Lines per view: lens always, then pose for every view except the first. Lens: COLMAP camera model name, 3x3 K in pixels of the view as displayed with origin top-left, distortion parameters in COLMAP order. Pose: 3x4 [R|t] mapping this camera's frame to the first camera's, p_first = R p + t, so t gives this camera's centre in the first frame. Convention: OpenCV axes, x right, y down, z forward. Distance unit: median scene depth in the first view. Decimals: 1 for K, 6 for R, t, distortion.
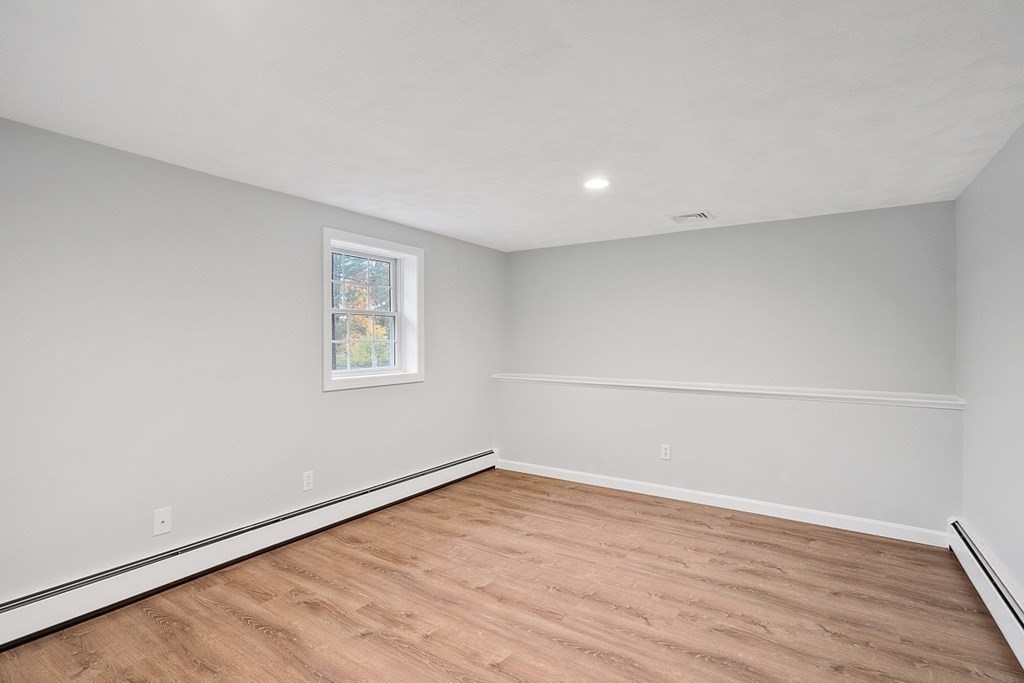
lens RADIAL K [[487.1, 0, 497.9], [0, 487.1, 343.9], [0, 0, 1]] dist [-0.004475, 0.000181]
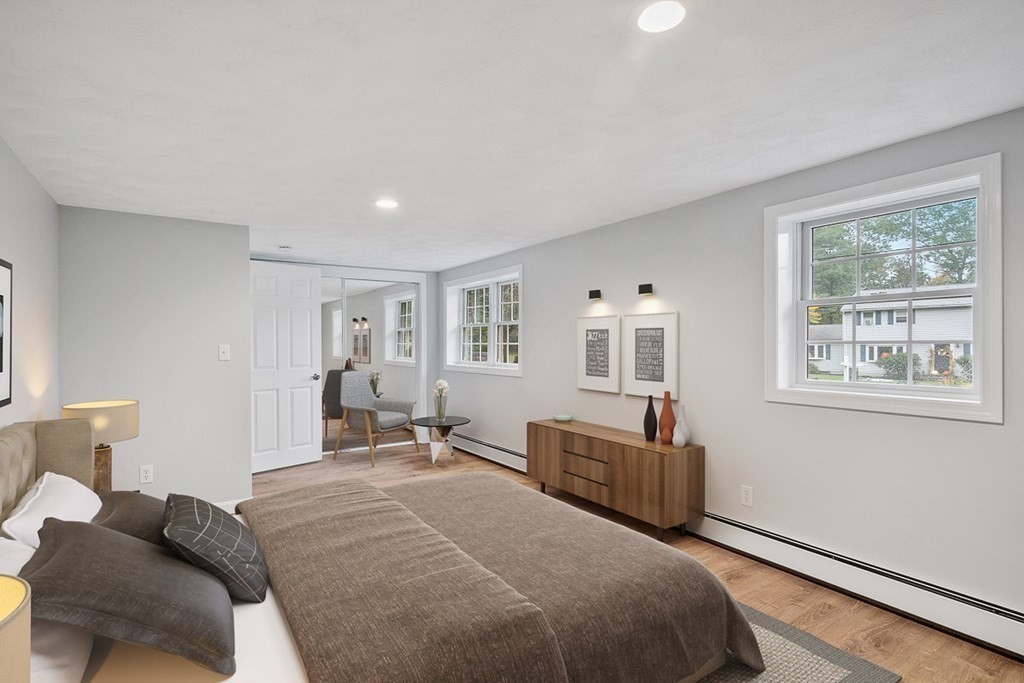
lens RADIAL K [[487.1, 0, 497.9], [0, 487.1, 343.9], [0, 0, 1]] dist [-0.004475, 0.000181]
pose [[-0.395532, 0.000486, -0.918452, 0.585767], [0.001196, 0.999999, 0.000014, -0.003069], [0.918452, -0.001093, -0.395532, 0.867568]]
